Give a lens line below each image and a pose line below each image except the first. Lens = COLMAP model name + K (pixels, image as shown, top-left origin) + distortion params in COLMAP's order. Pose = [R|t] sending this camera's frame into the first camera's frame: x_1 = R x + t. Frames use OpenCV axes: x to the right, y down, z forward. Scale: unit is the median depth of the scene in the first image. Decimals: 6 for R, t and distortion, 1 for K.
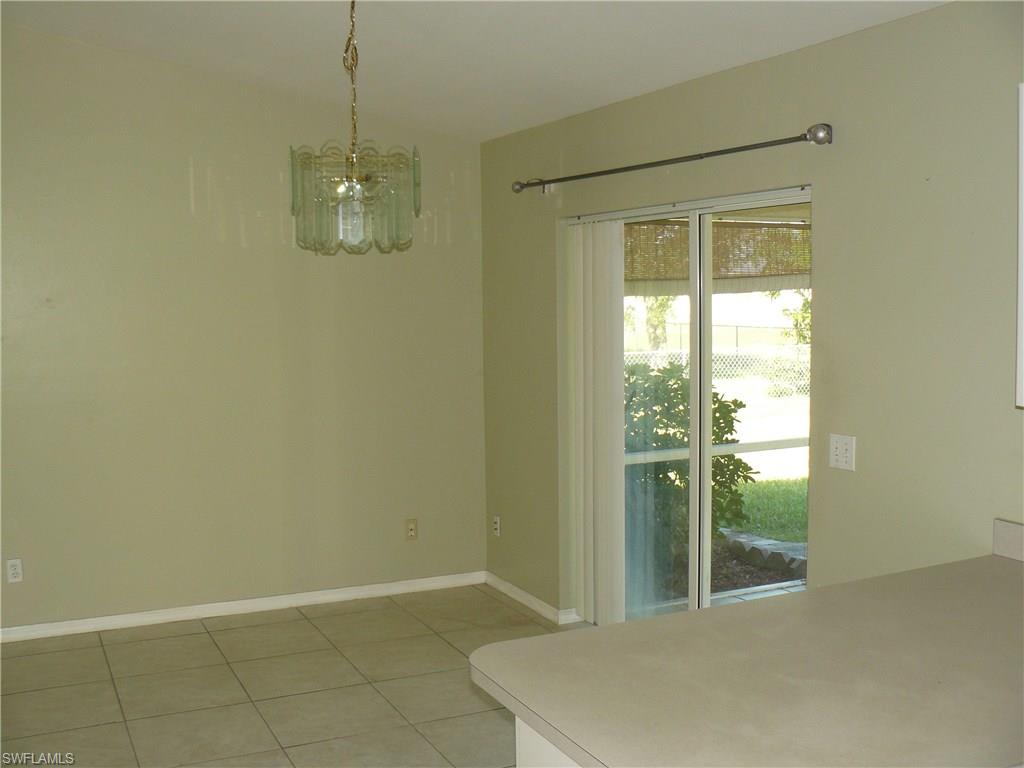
lens RADIAL K [[1100.9, 0, 512.0], [0, 1100.9, 384.0], [0, 0, 1]] dist [-0.165821, 0.206554]
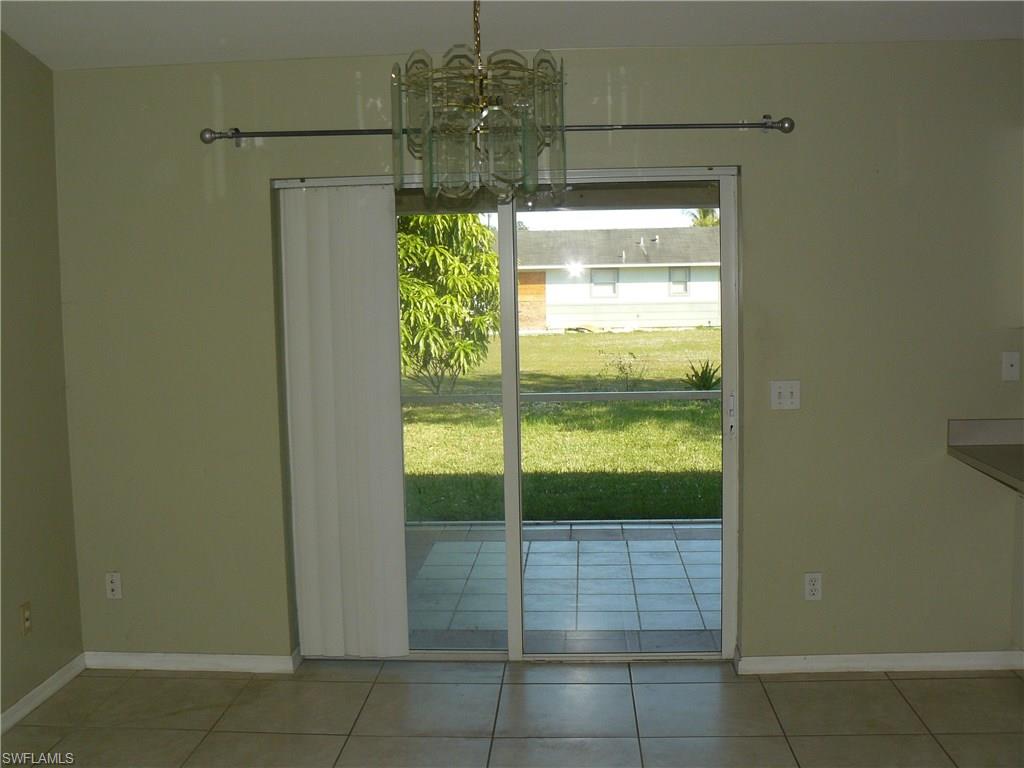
lens RADIAL K [[1100.9, 0, 512.0], [0, 1100.9, 384.0], [0, 0, 1]] dist [-0.165821, 0.206554]
pose [[0.488114, -0.079860, 0.869119, -0.592254], [0.089014, 0.995168, 0.041450, -0.017222], [-0.868229, 0.057132, 0.492864, 0.455727]]
